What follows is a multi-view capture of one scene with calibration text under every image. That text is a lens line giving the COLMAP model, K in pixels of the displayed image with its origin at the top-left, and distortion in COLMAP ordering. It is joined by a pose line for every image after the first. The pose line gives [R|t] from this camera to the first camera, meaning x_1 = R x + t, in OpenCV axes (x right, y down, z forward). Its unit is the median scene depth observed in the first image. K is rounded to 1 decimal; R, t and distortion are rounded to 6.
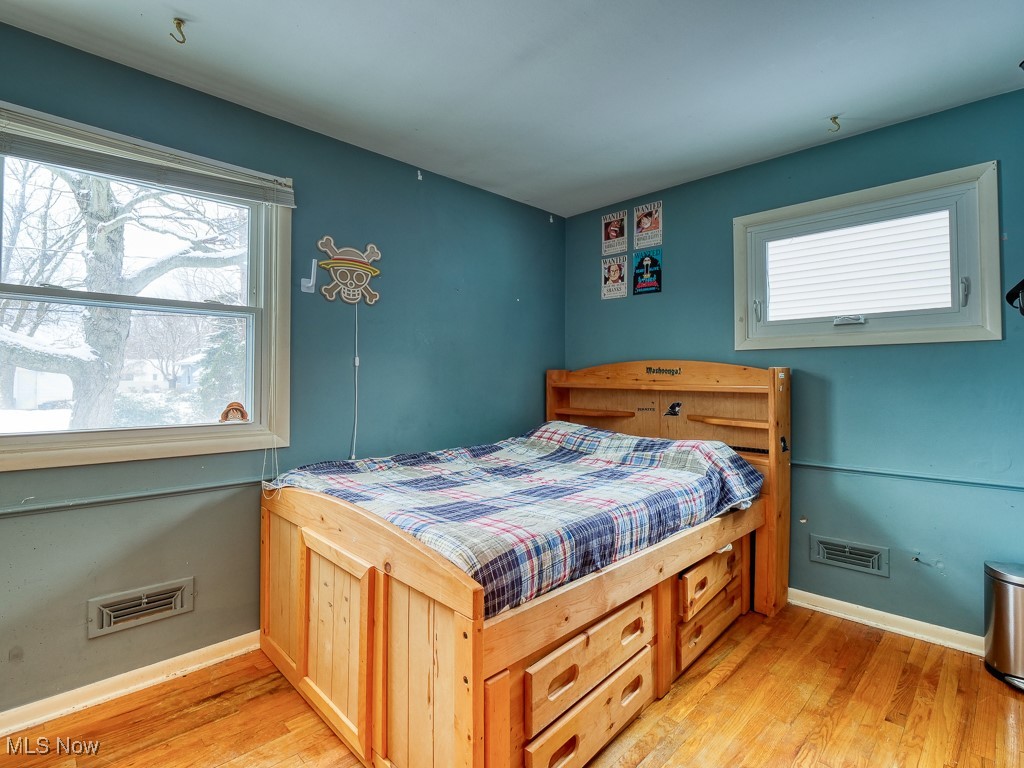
lens RADIAL K [[509.3, 0, 515.1], [0, 509.3, 369.9], [0, 0, 1]] dist [-0.015451, -0.000607]
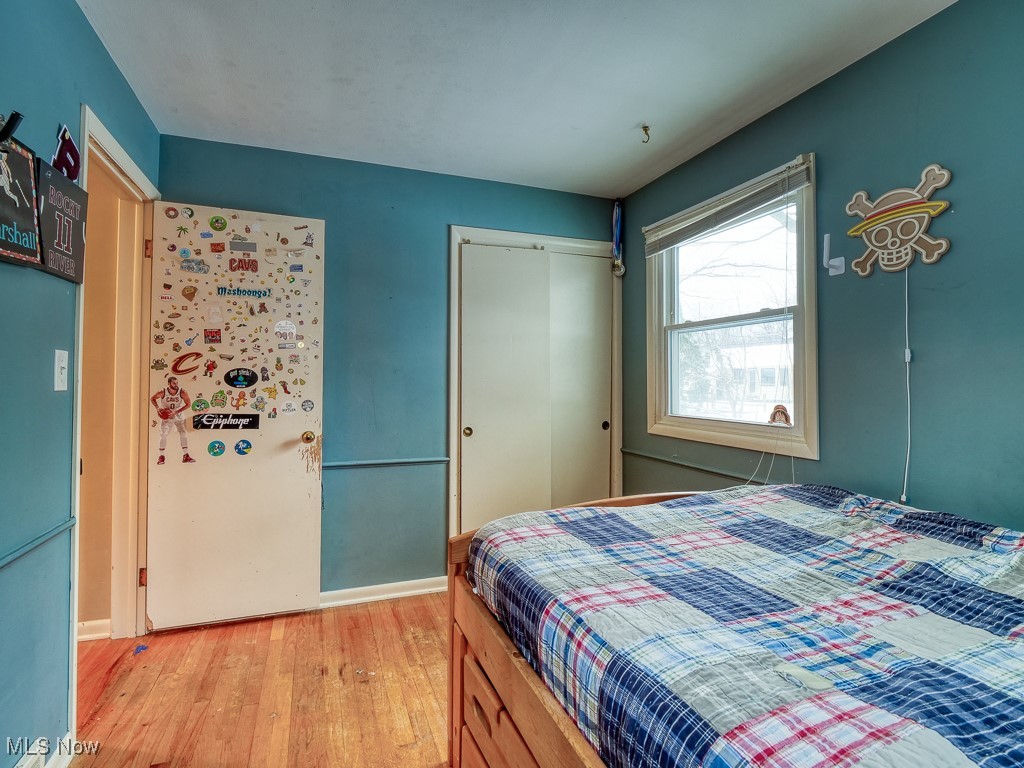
lens RADIAL K [[509.3, 0, 515.1], [0, 509.3, 369.9], [0, 0, 1]] dist [-0.015451, -0.000607]
pose [[-0.417332, -0.022790, -0.908468, 0.509538], [0.010535, 0.999497, -0.029913, 0.016823], [0.908693, -0.022054, -0.416882, 0.826382]]
